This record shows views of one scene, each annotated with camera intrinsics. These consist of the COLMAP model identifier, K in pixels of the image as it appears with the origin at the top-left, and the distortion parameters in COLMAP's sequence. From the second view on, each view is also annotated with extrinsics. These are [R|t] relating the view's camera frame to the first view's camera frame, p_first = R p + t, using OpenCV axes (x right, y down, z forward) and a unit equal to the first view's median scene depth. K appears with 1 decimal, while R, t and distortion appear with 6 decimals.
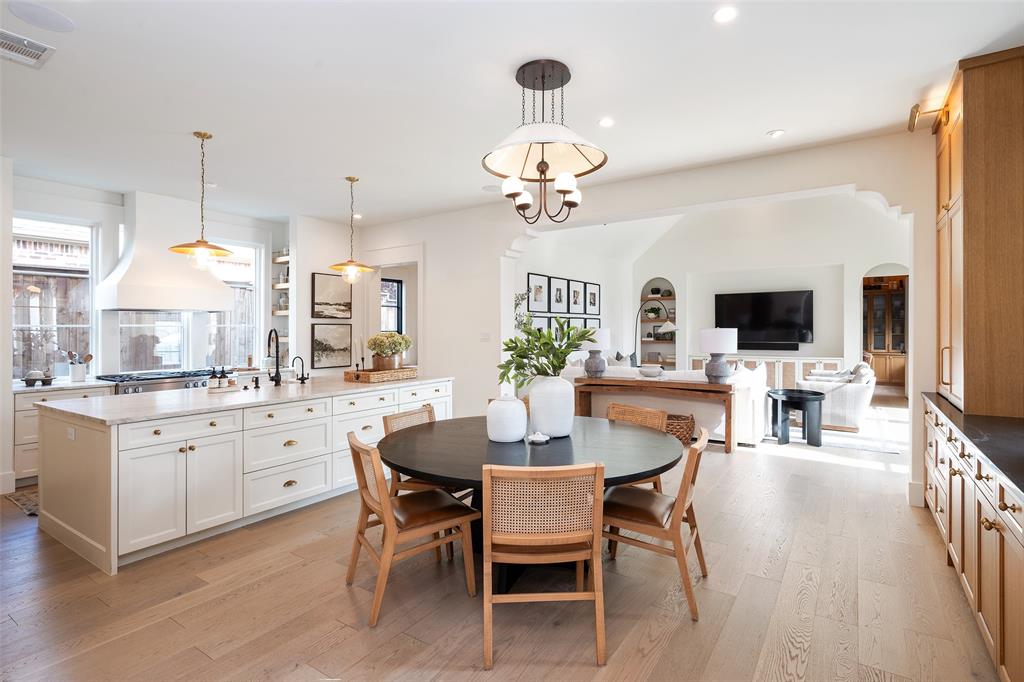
lens RADIAL K [[508.2, 0, 512.0], [0, 508.2, 341.0], [0, 0, 1]] dist [0.000066, 0.000133]
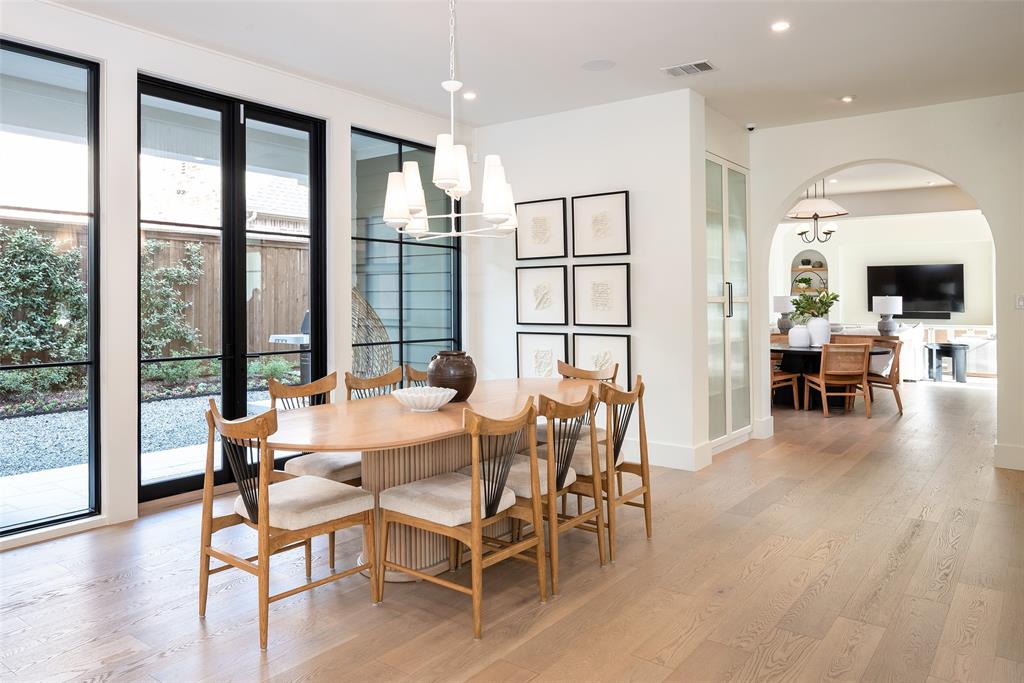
lens RADIAL K [[663.8, 0, 510.6], [0, 663.8, 294.4], [0, 0, 1]] dist [0.000622, 0.000056]
pose [[0.997128, 0.007018, -0.075414, -0.360497], [-0.009465, 0.999438, -0.032148, 0.028033], [0.075146, 0.032769, 0.996634, -0.658732]]
